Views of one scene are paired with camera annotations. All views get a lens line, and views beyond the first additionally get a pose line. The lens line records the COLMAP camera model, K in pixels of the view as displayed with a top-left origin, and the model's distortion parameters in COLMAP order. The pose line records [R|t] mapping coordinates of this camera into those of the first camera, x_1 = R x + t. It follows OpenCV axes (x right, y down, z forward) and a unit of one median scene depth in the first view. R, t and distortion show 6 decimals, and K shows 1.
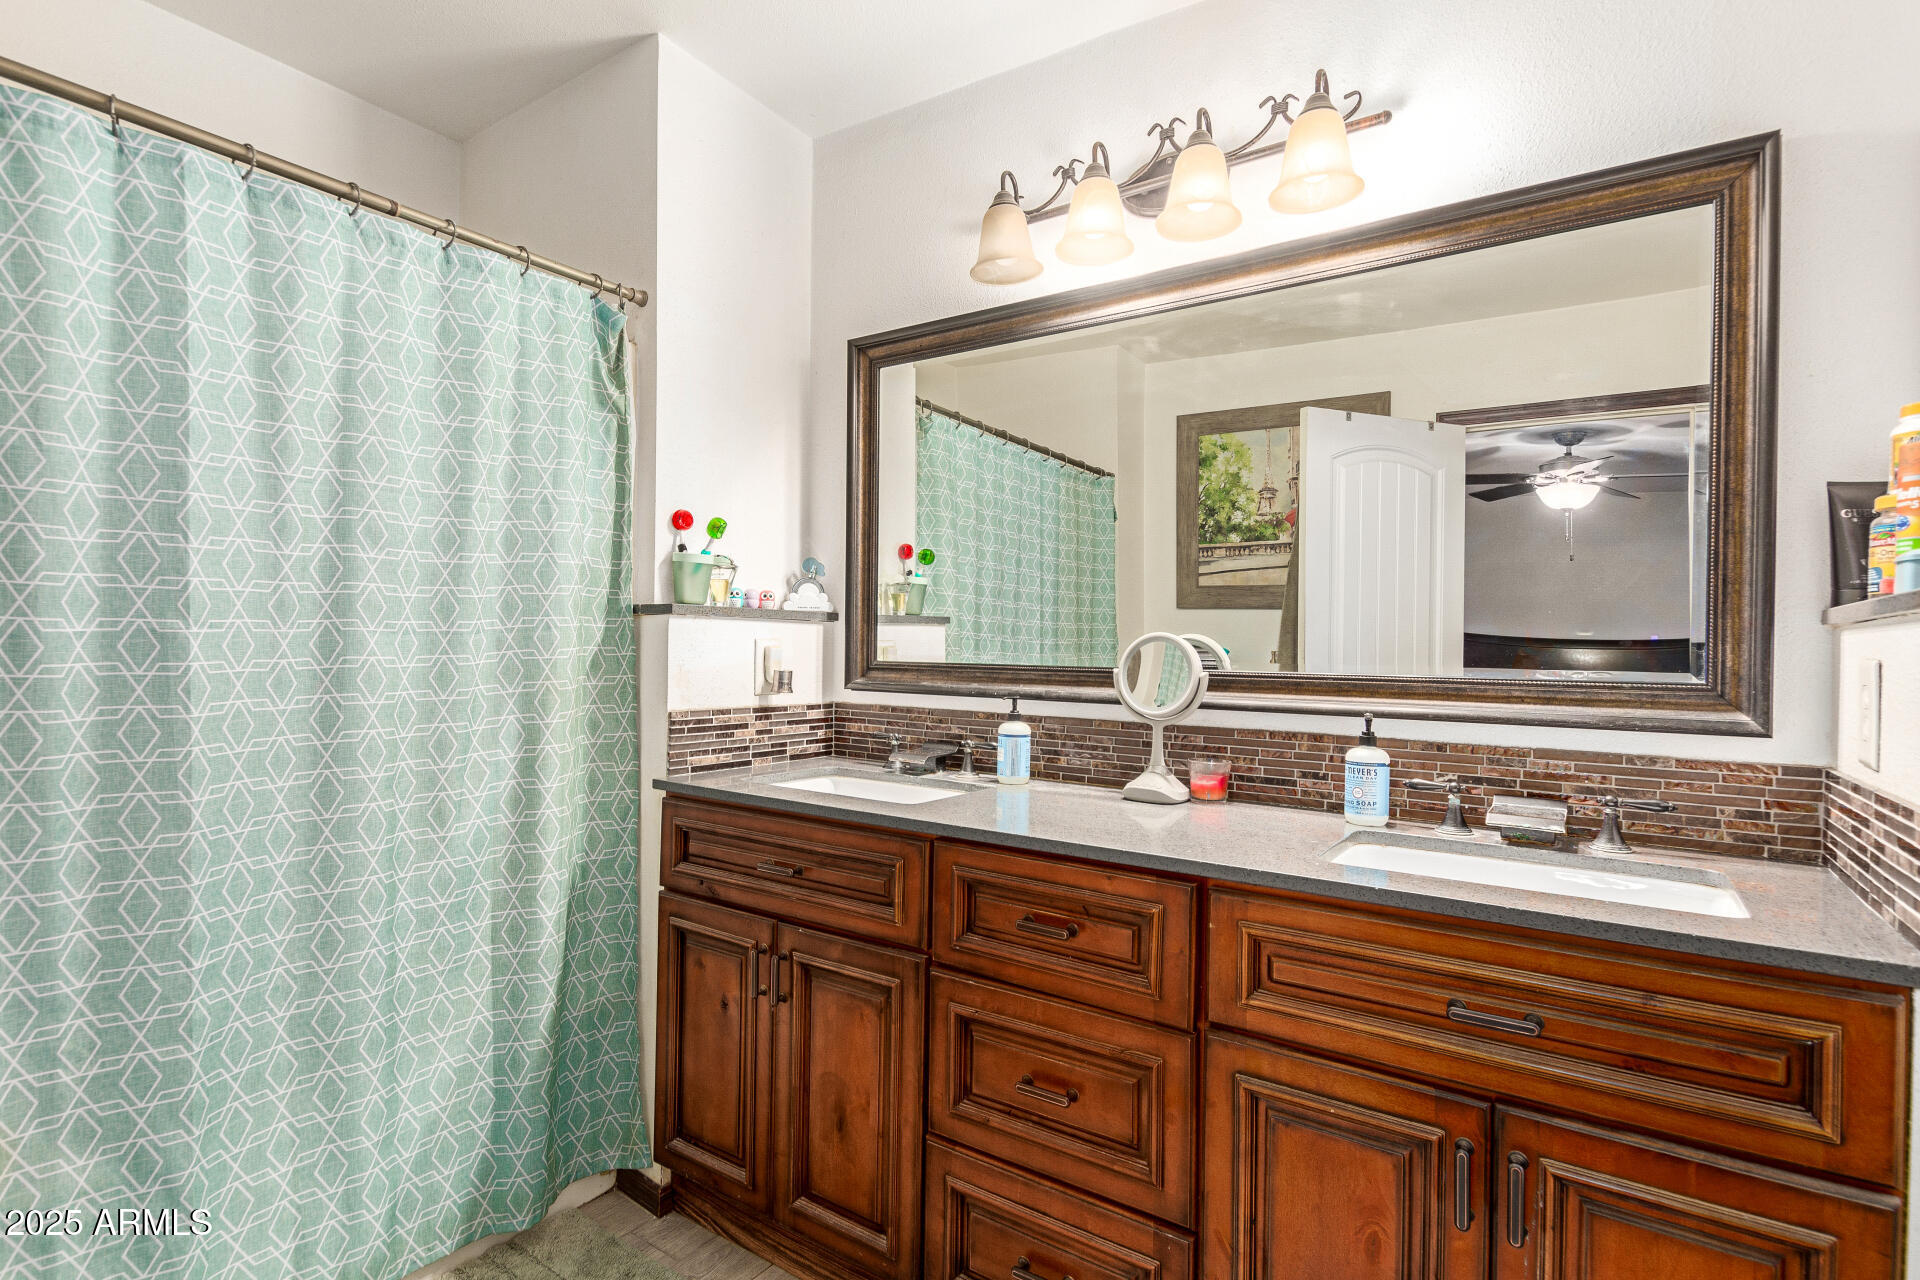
lens RADIAL K [[957.9, 0, 959.3], [0, 957.9, 654.6], [0, 0, 1]] dist [0.018686, 0.000609]
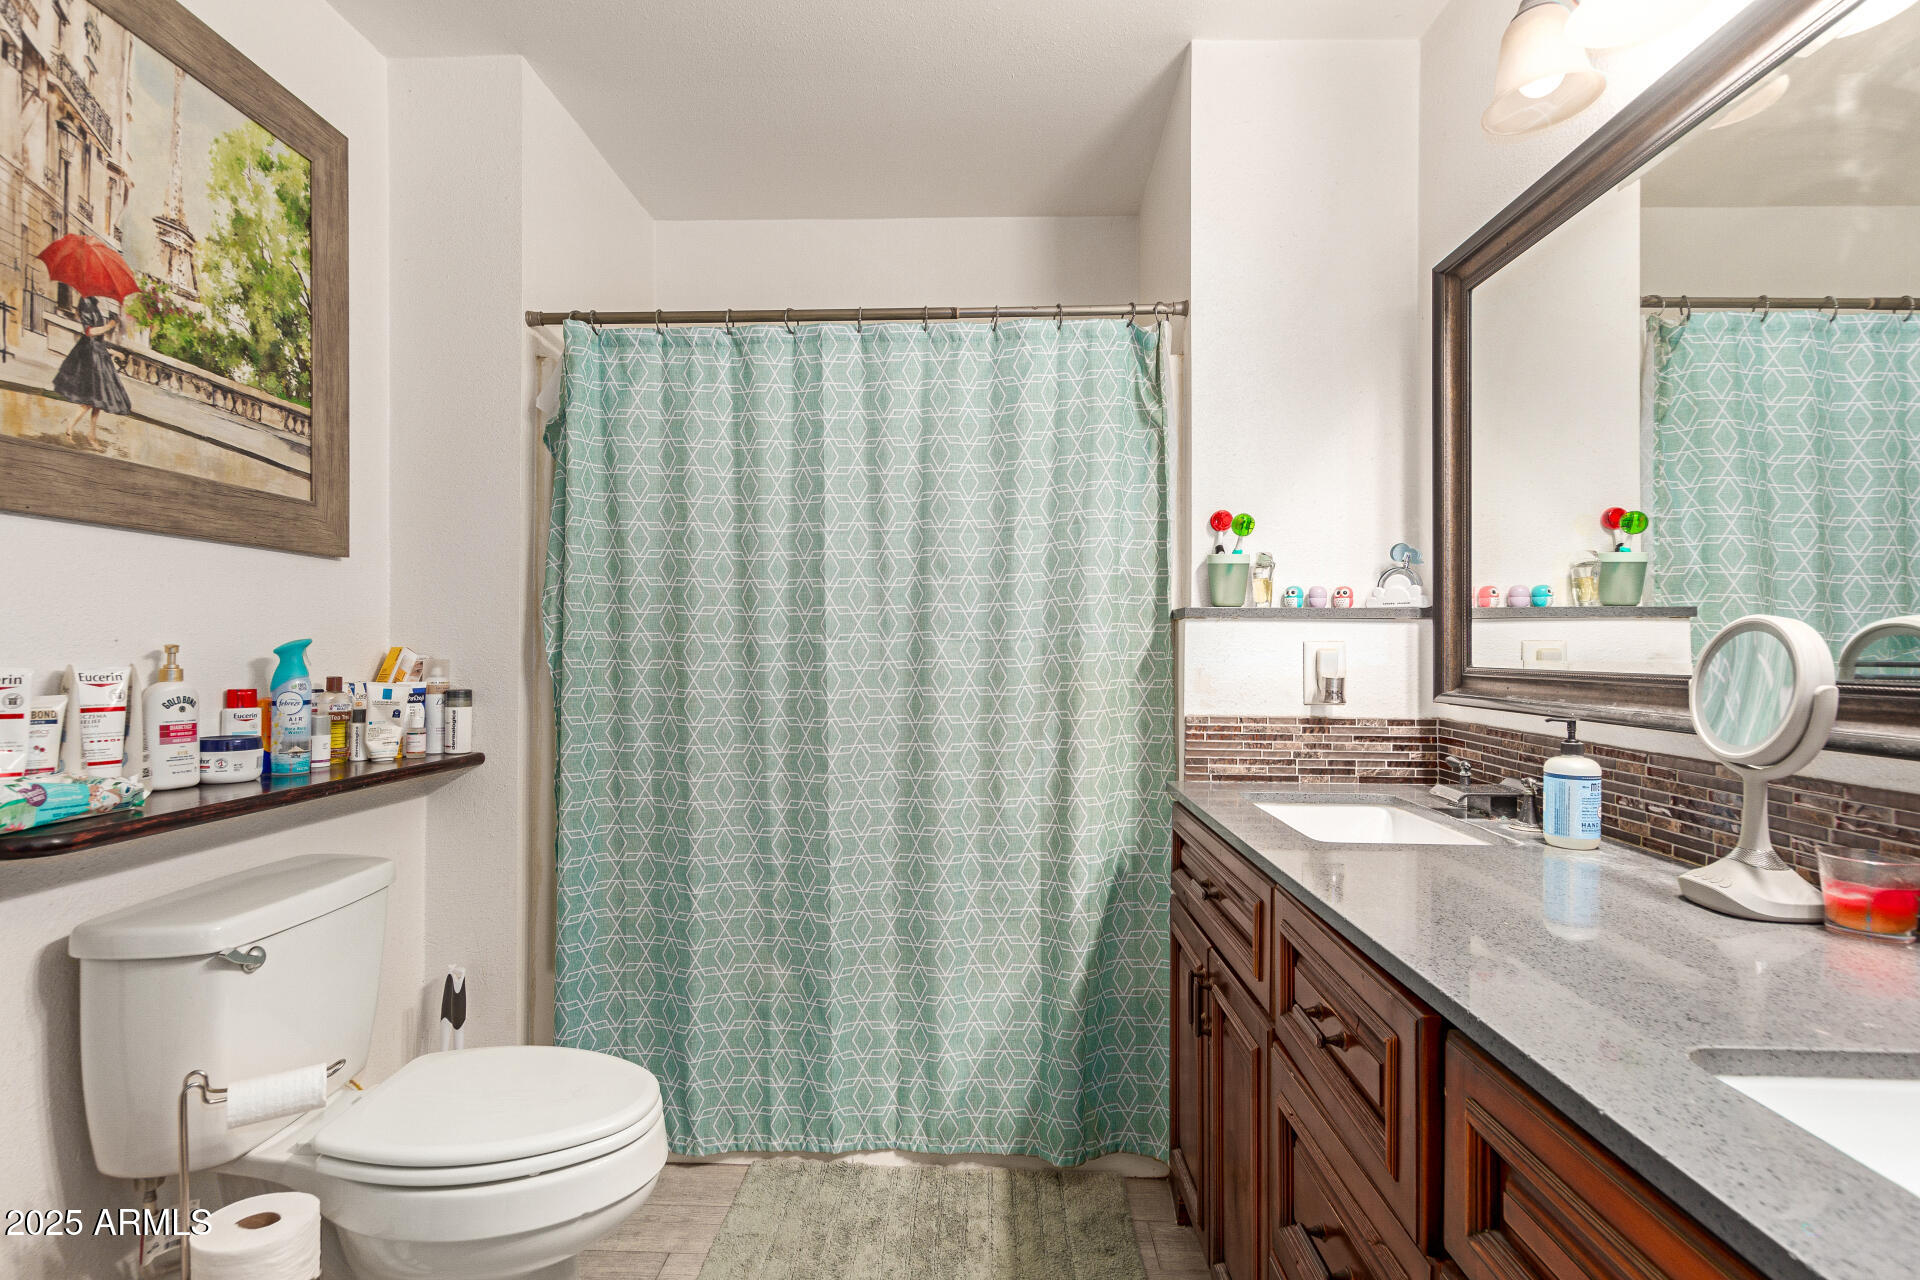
lens RADIAL K [[933.7, 0, 939.4], [0, 933.7, 655.7], [0, 0, 1]] dist [0.020650, -0.010894]
pose [[0.526682, -0.010572, -0.849997, 0.411178], [-0.005431, 0.999860, -0.015802, 0.014831], [0.850045, 0.012939, 0.526551, 0.292163]]
